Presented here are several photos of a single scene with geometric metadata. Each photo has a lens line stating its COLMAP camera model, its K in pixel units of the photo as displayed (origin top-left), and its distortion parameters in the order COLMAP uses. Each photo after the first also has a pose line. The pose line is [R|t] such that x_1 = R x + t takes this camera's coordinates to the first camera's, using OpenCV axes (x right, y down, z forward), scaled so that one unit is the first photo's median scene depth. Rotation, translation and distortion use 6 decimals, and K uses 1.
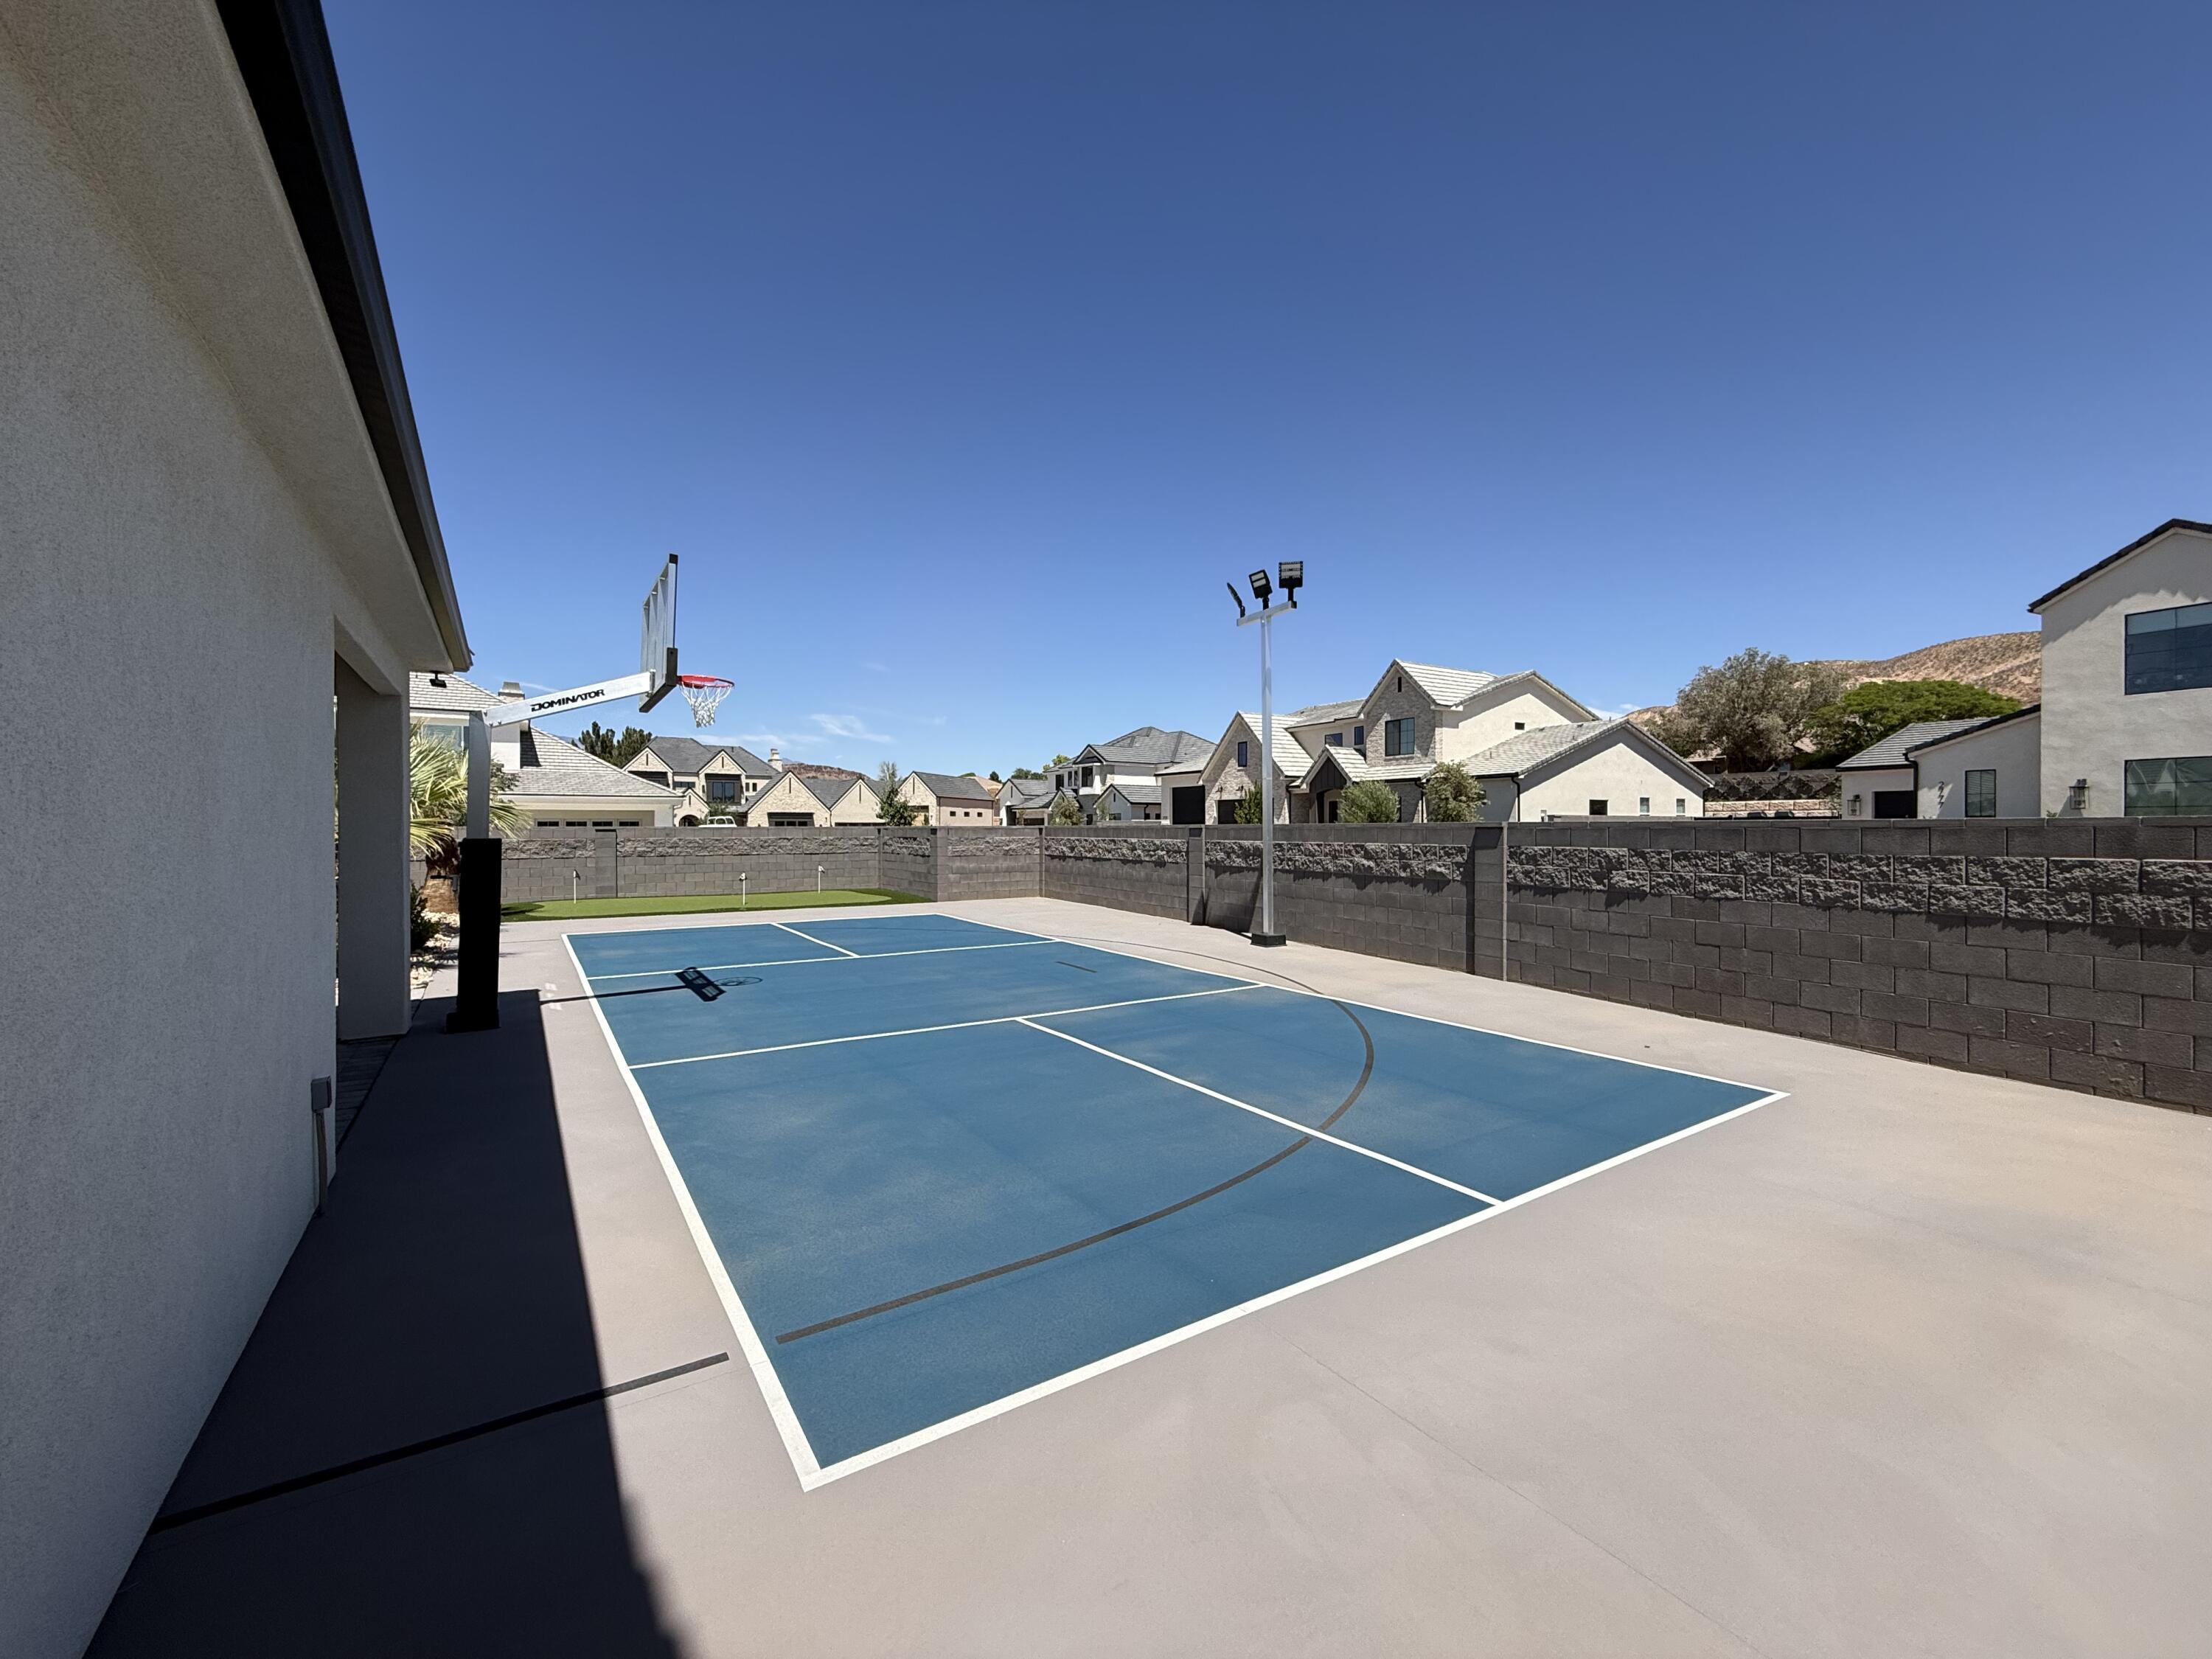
lens RADIAL K [[880.2, 0, 1103.4], [0, 880.2, 829.3], [0, 0, 1]] dist [-0.000929, -0.000672]
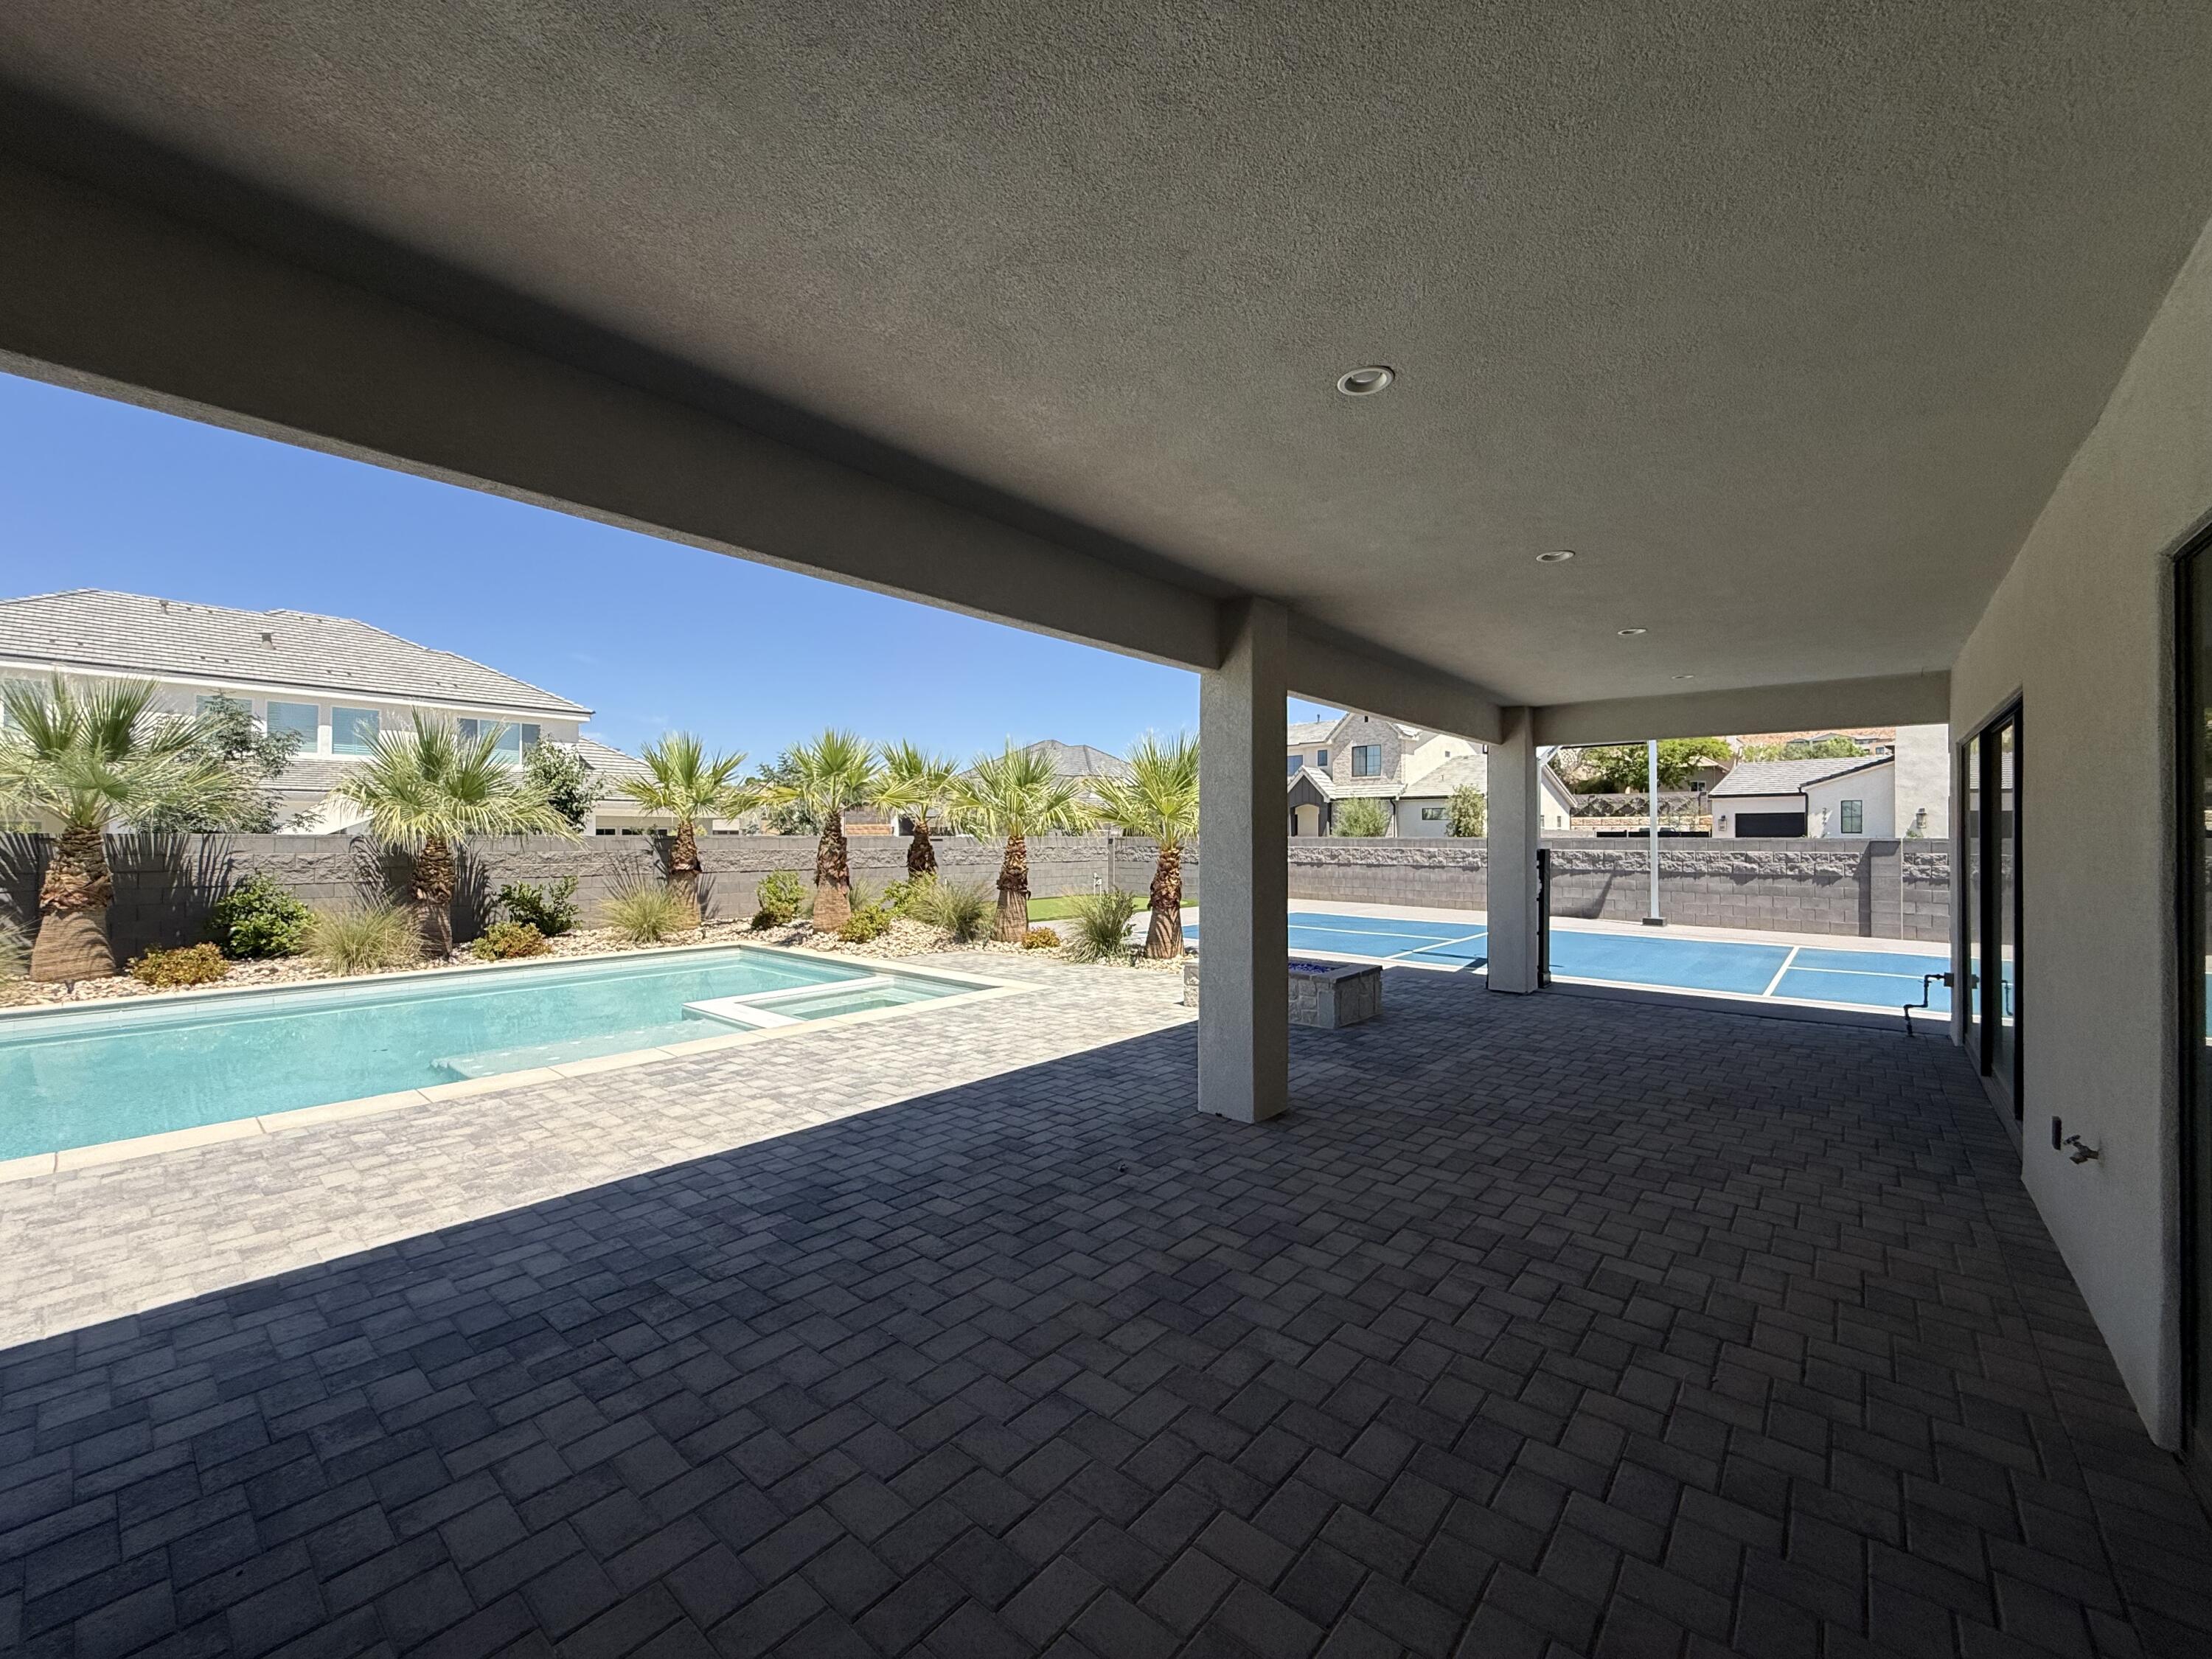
lens RADIAL K [[880.2, 0, 1103.4], [0, 880.2, 829.3], [0, 0, 1]] dist [-0.000929, -0.000672]
pose [[0.962870, 0.006325, 0.269892, -0.654368], [-0.003465, 0.999933, -0.011071, -0.000719], [-0.269943, 0.009725, 0.962827, -0.058111]]
